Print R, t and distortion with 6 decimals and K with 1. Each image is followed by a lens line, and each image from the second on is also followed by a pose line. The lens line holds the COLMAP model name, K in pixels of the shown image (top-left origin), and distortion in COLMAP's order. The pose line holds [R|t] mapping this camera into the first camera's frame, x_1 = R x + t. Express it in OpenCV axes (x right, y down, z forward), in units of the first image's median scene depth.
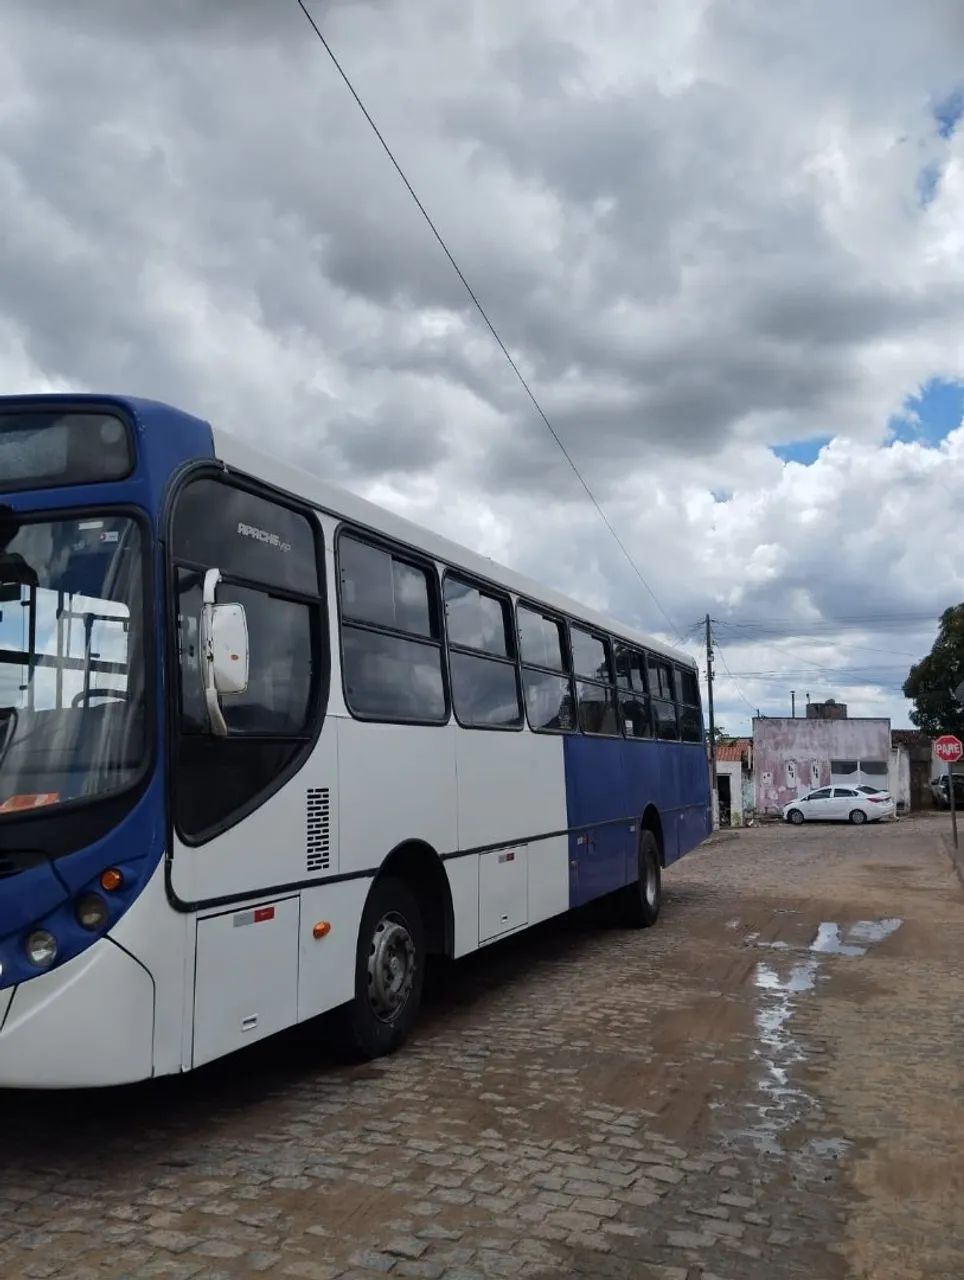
lens RADIAL K [[1079.7, 0, 482.0], [0, 1079.7, 640.0], [0, 0, 1]] dist [0.084571, -0.163980]
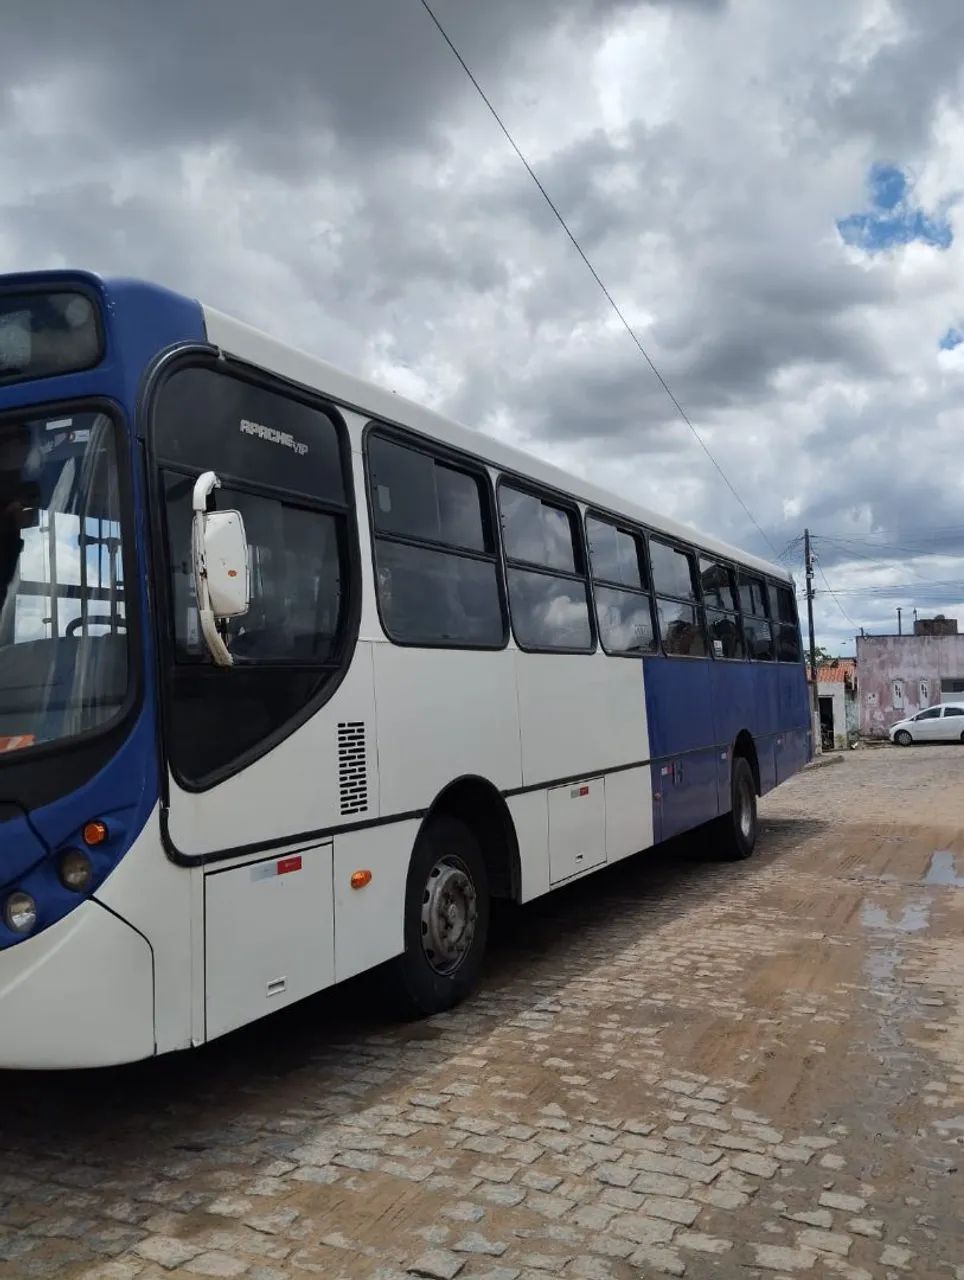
lens RADIAL K [[1079.7, 0, 482.0], [0, 1079.7, 640.0], [0, 0, 1]] dist [0.084571, -0.163980]
pose [[0.995750, -0.029756, -0.087157, 0.034774], [0.035342, 0.997371, 0.063262, 0.018089], [0.085046, -0.066073, 0.994184, 0.136847]]
